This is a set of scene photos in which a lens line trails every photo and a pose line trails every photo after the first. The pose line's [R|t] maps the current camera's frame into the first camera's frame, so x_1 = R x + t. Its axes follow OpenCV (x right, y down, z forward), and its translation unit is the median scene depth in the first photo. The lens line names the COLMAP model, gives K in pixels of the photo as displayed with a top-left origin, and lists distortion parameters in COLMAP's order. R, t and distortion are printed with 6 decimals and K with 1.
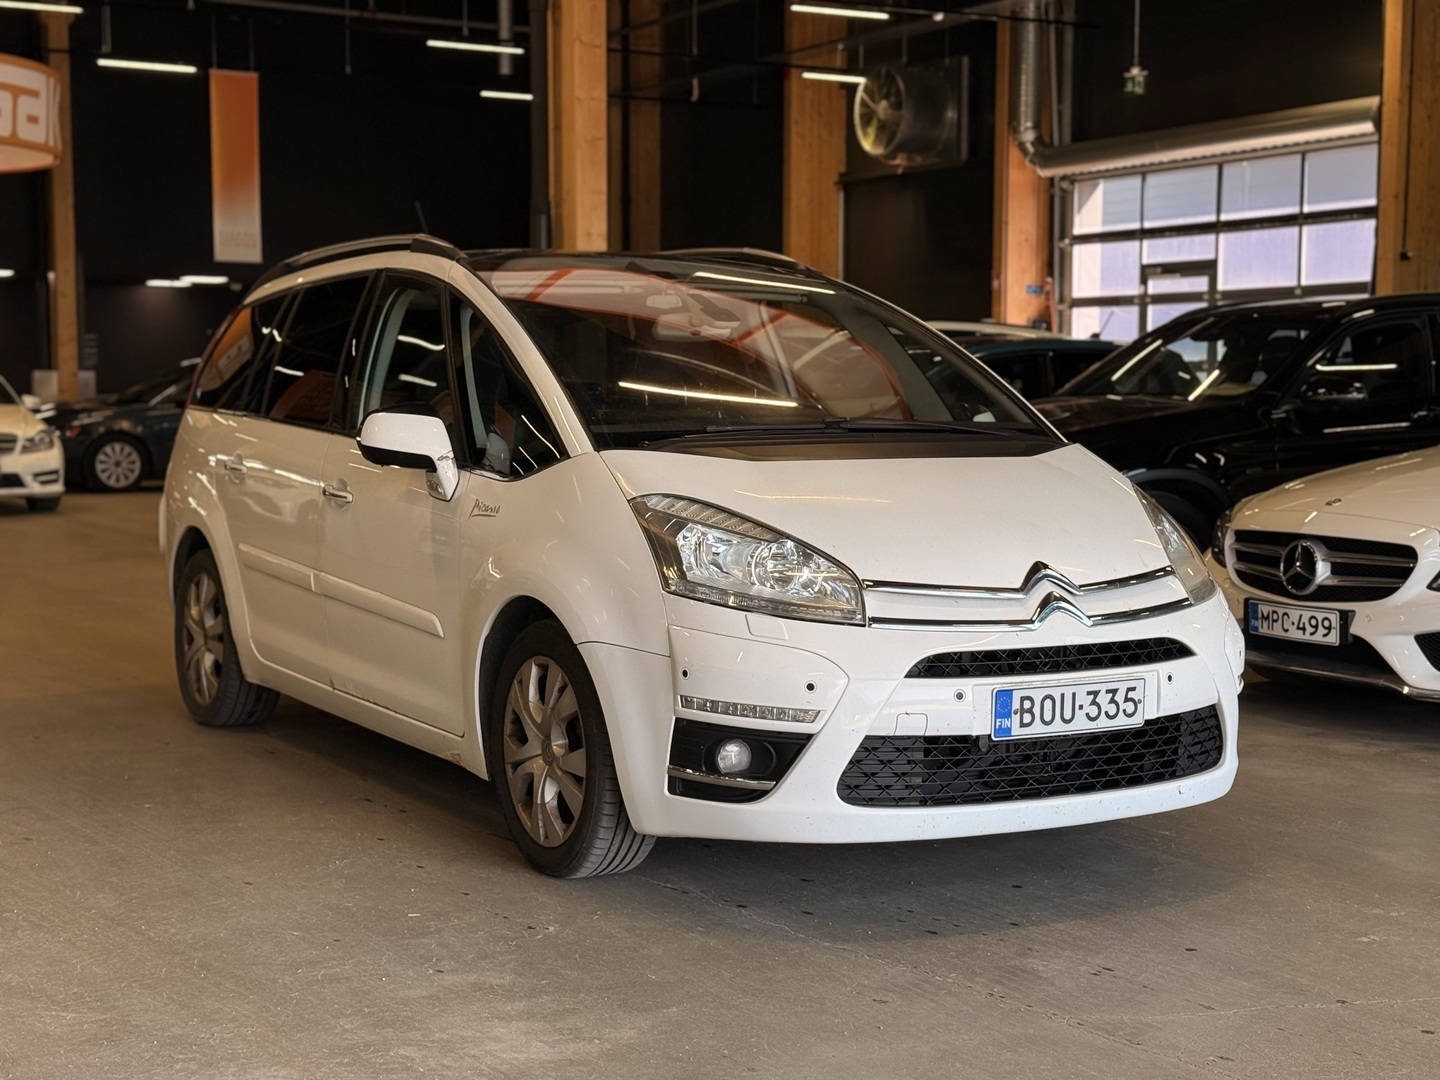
lens RADIAL K [[2155.0, 0, 720.0], [0, 2155.0, 540.0], [0, 0, 1]] dist [0.223239, -0.408803]
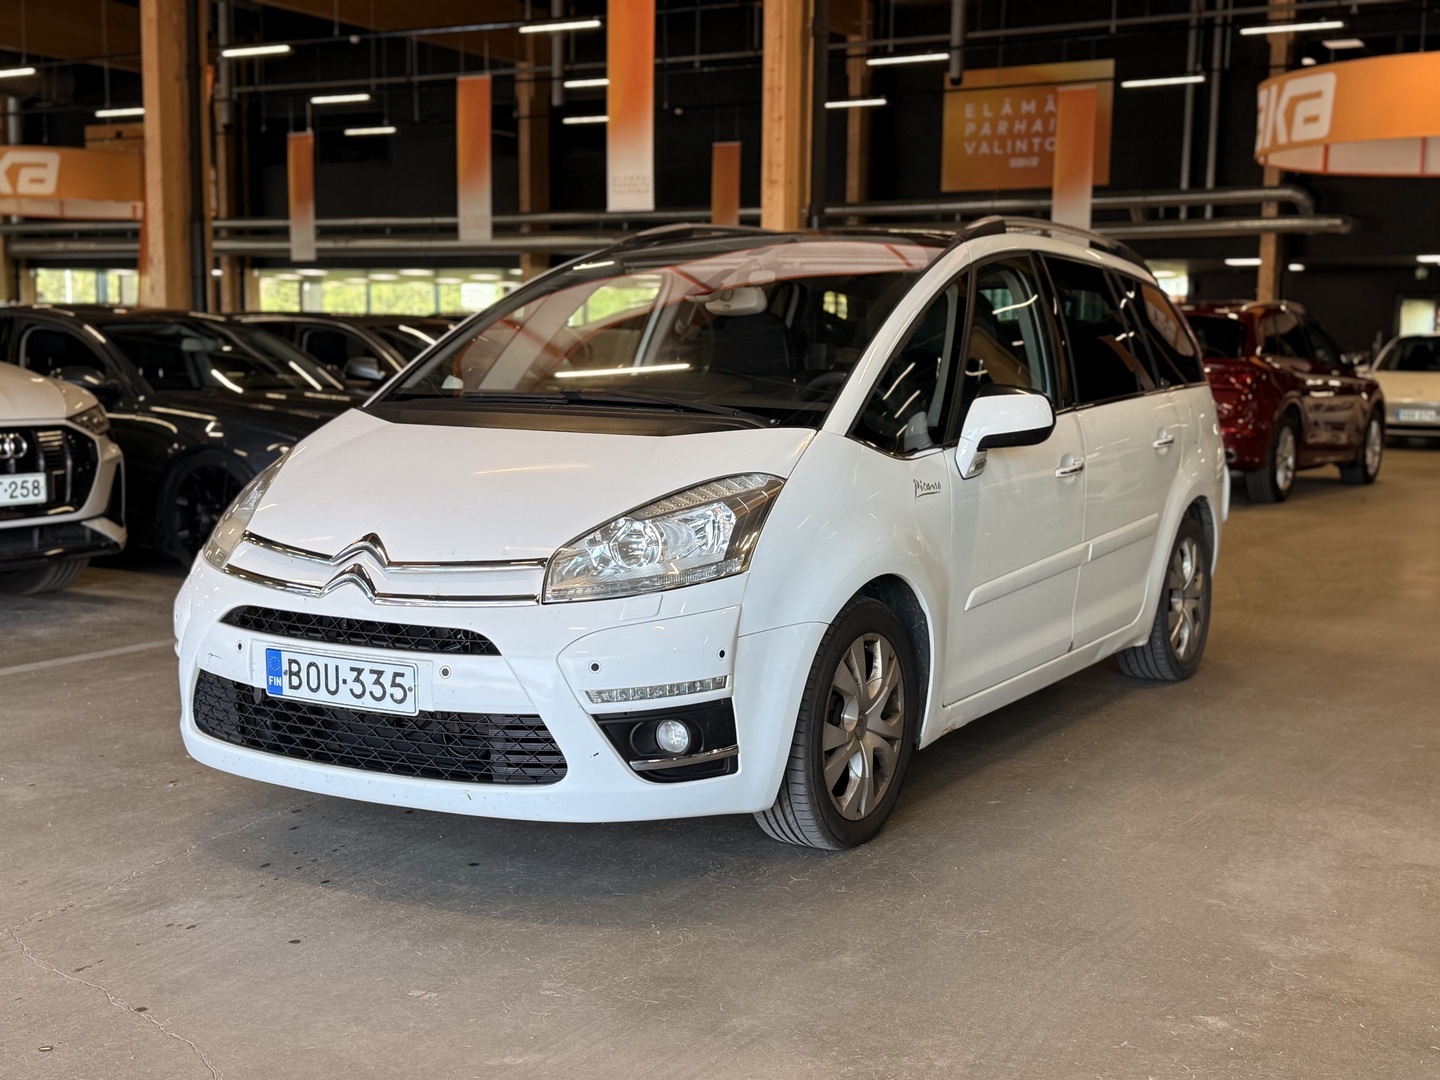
lens RADIAL K [[1803.2, 0, 720.0], [0, 1803.2, 540.0], [0, 0, 1]] dist [0.138044, -0.072621]
pose [[0.497972, 0.099231, -0.861497, 0.952618], [-0.075802, 0.994610, 0.070748, -0.058443], [0.863874, 0.030072, 0.502809, 0.724709]]
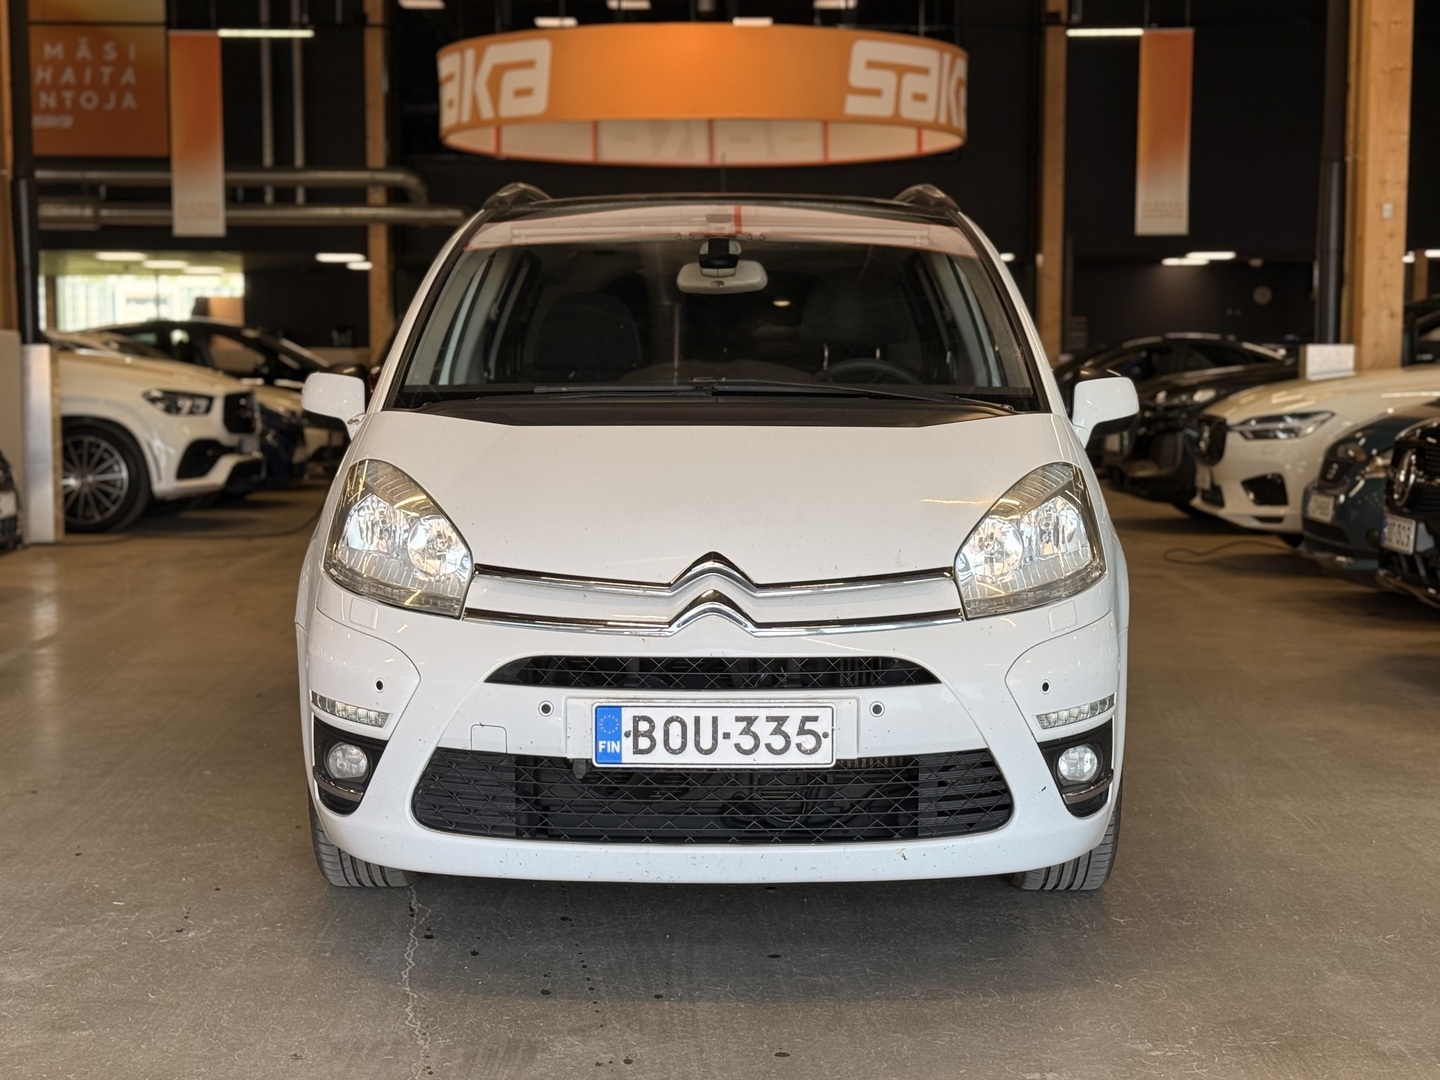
lens RADIAL K [[2318.1, 0, 720.0], [0, 2318.1, 540.0], [0, 0, 1]] dist [0.098033, 0.026361]
pose [[0.861353, 0.036260, -0.506711, 0.590328], [-0.036357, 0.999292, 0.009706, -0.003104], [0.506704, 0.010063, 0.862061, 0.260250]]
